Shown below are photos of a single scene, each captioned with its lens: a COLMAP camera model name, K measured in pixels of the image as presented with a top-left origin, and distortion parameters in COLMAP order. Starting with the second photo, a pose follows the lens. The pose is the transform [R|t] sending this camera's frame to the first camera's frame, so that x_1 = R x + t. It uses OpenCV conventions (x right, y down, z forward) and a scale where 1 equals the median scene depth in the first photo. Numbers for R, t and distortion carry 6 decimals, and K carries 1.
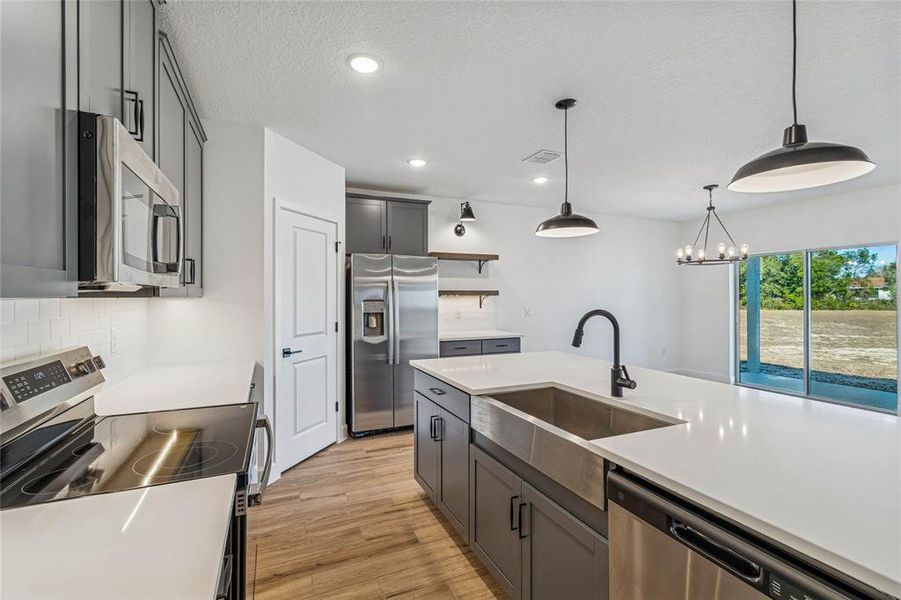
lens RADIAL K [[403.5, 0, 447.1], [0, 403.5, 295.4], [0, 0, 1]] dist [-0.001105, -0.000132]
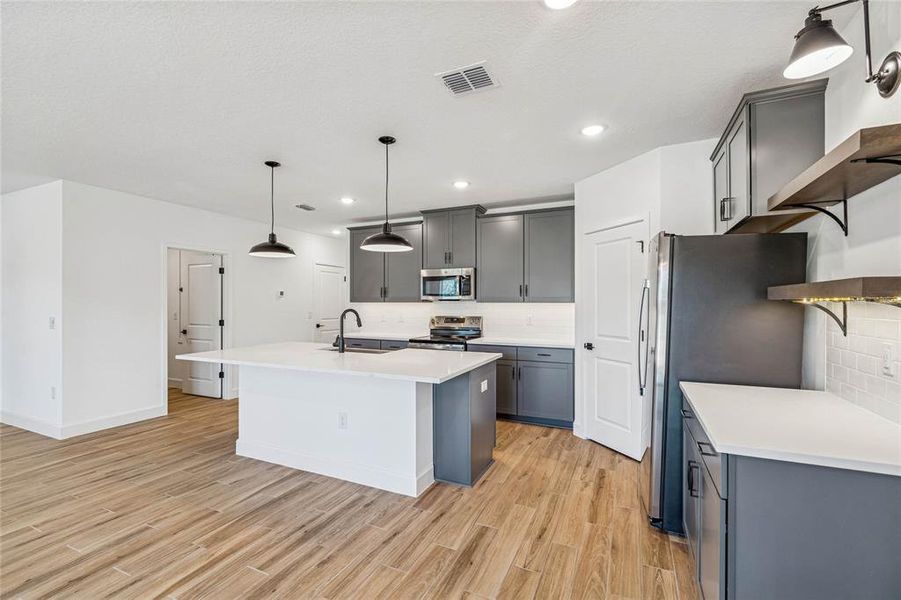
lens RADIAL K [[388.4, 0, 446.3], [0, 388.4, 299.0], [0, 0, 1]] dist [-0.000203, -0.000106]
pose [[-0.751547, -0.002377, -0.659676, 0.696908], [0.005321, 0.999939, -0.009665, 0.003260], [0.659658, -0.010774, -0.751488, 1.516733]]
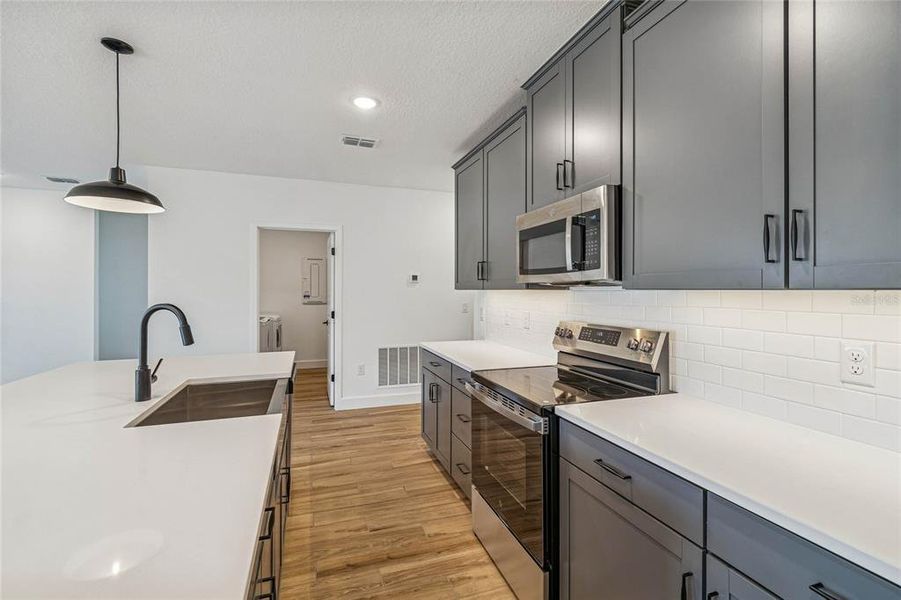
lens RADIAL K [[403.5, 0, 447.1], [0, 403.5, 295.4], [0, 0, 1]] dist [-0.001105, -0.000132]
pose [[-0.996559, 0.000170, 0.082890, -0.181278], [0.000768, 0.999974, 0.007191, 0.006136], [-0.082887, 0.007230, -0.996533, 1.011547]]
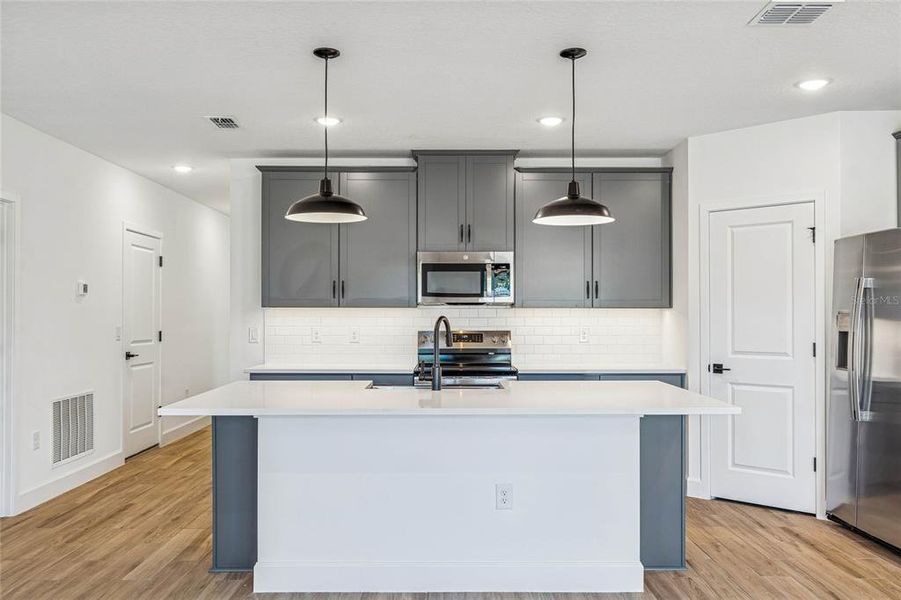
lens RADIAL K [[721.3, 0, 449.0], [0, 721.3, 300.0], [0, 0, 1]] dist [0.002342, -0.008913]
pose [[-0.402829, -0.012783, -0.915186, 1.252156], [0.004389, 0.999864, -0.015897, 0.011020], [0.915265, -0.010421, -0.402718, 1.029898]]
